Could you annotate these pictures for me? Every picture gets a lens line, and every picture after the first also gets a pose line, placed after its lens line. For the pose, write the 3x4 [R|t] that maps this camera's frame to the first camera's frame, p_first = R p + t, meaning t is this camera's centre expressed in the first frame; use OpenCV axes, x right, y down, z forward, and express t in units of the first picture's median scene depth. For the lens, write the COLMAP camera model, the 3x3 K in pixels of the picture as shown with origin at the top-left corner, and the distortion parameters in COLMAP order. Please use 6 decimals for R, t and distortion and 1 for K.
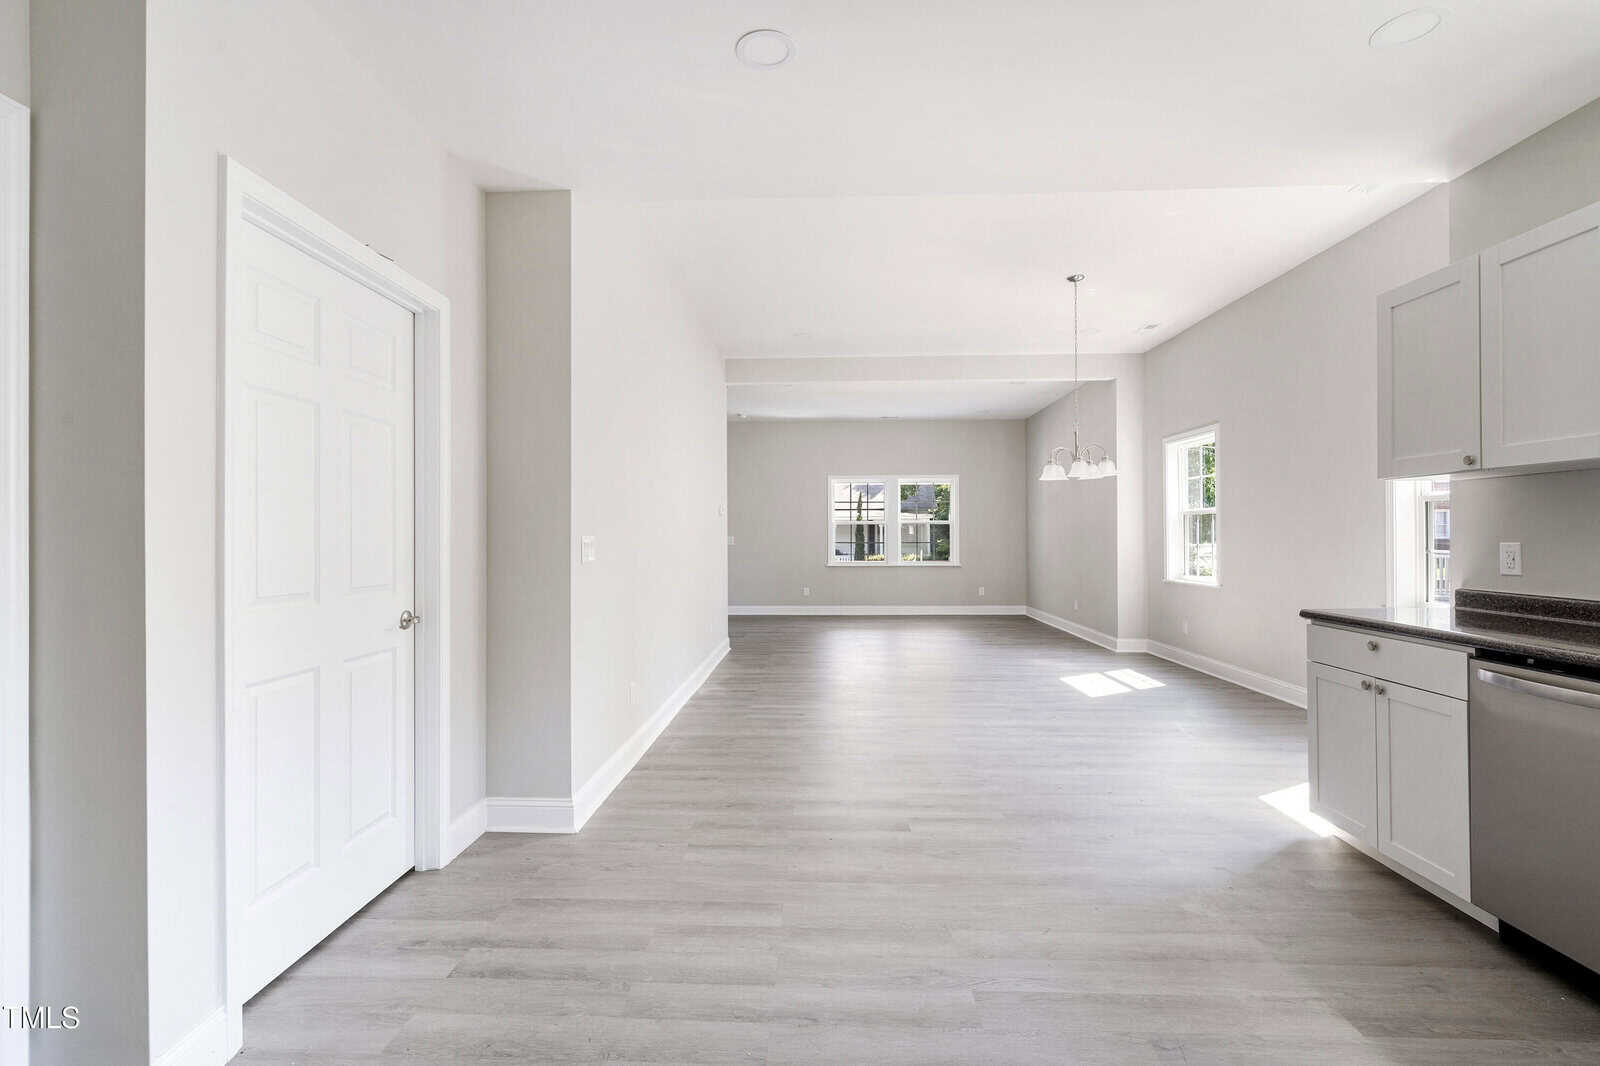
lens RADIAL K [[735.1, 0, 800.0], [0, 735.1, 533.0], [0, 0, 1]] dist [0.000897, 0.000561]
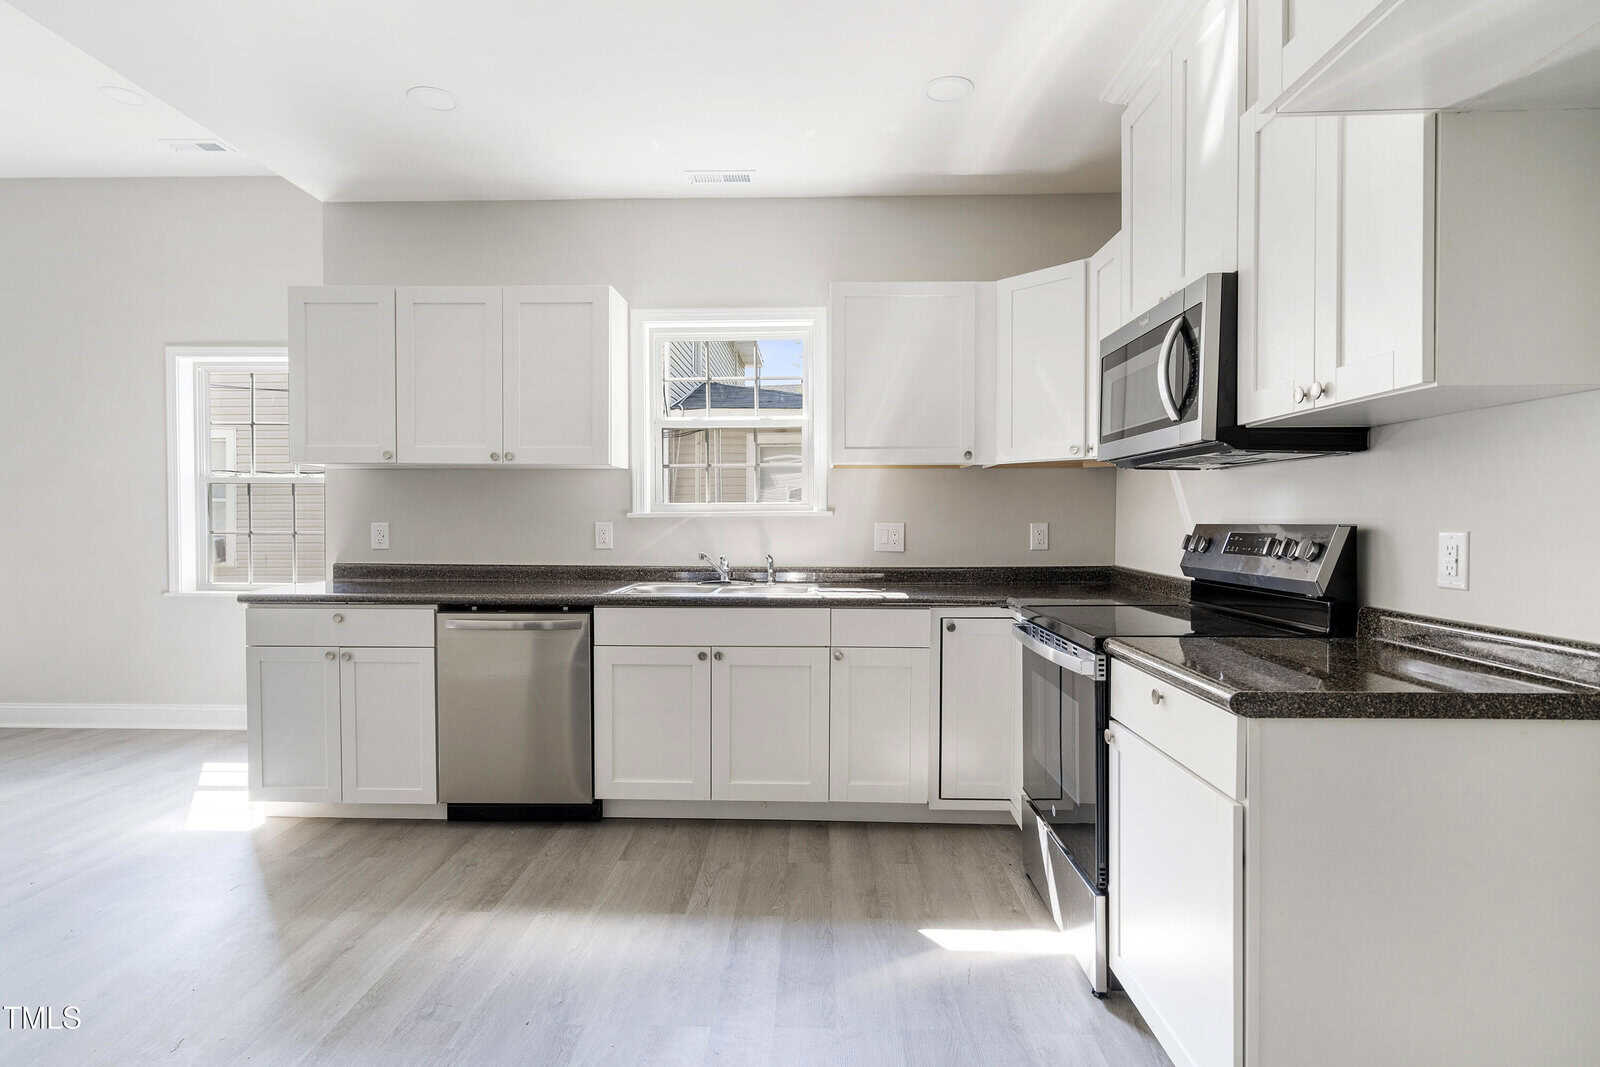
lens RADIAL K [[803.9, 0, 795.2], [0, 803.9, 530.4], [0, 0, 1]] dist [0.000335, 0.000857]
pose [[-0.014363, -0.013146, 0.999810, -0.399502], [-0.006610, 0.999893, 0.013052, 0.003451], [-0.999875, -0.006421, -0.014449, 0.324071]]
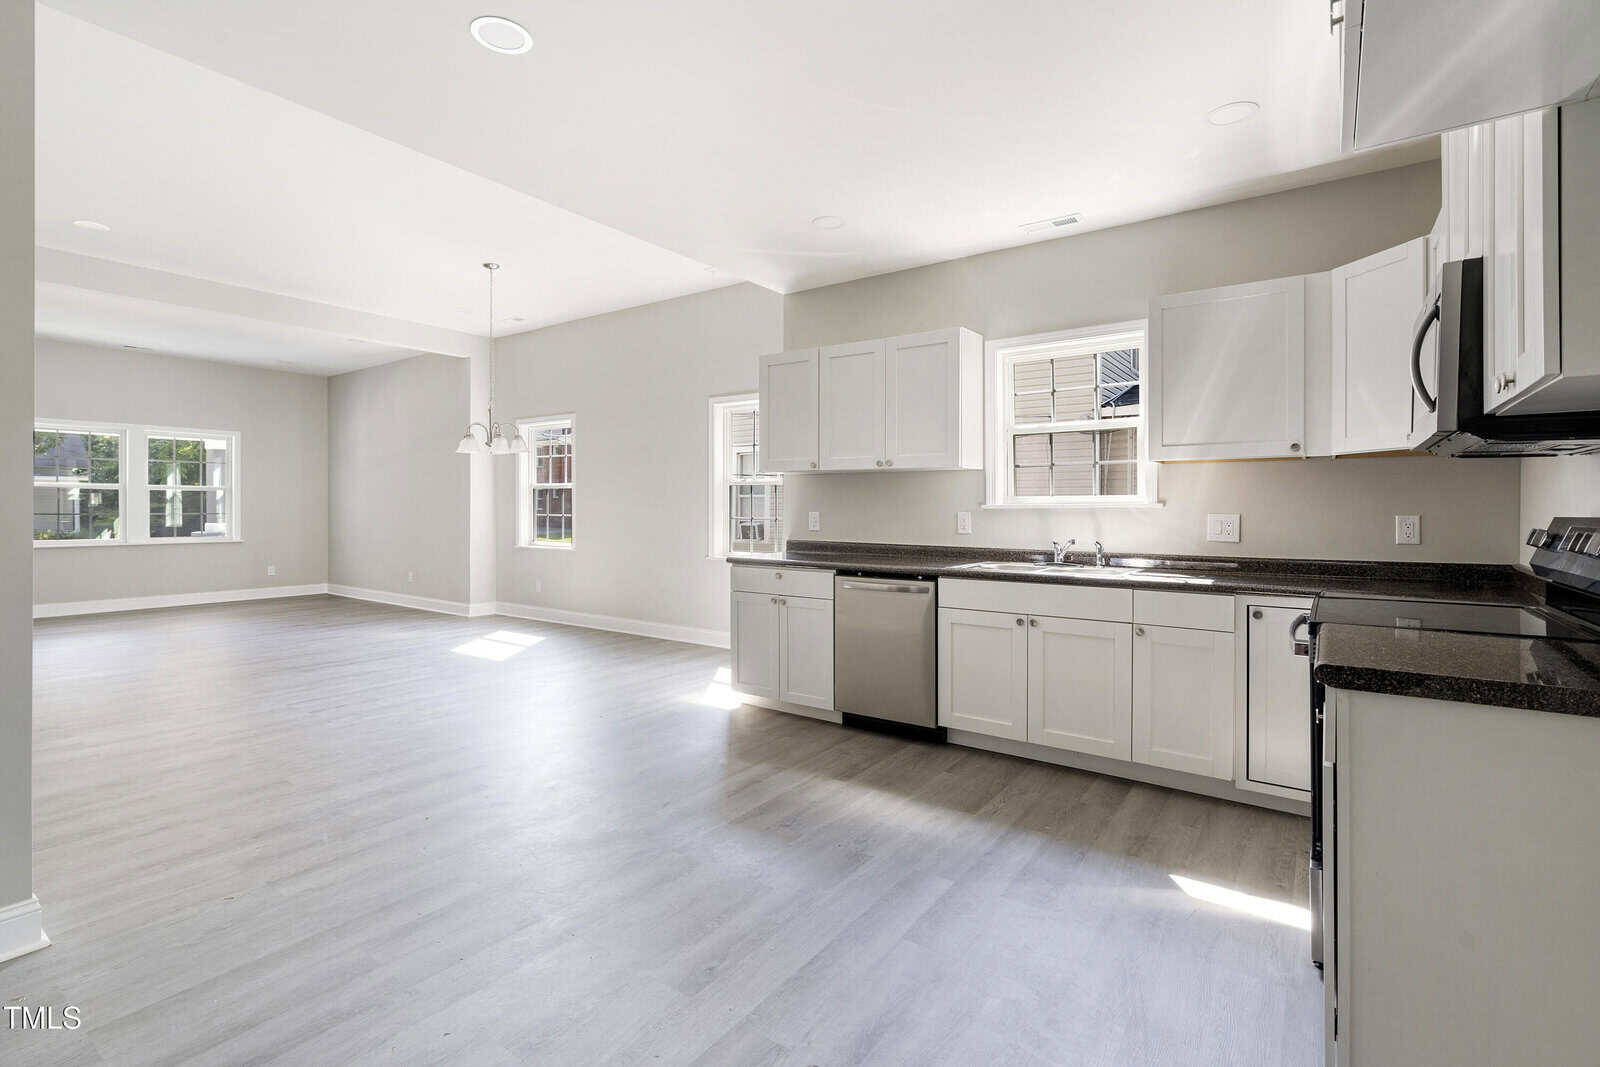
lens RADIAL K [[741.0, 0, 801.4], [0, 741.0, 503.9], [0, 0, 1]] dist [0.000005, 0.000041]
pose [[0.544205, 0.008966, 0.838904, -0.544982], [-0.008923, 0.999948, -0.004898, 0.002163], [-0.838905, -0.004820, 0.544257, 0.060645]]
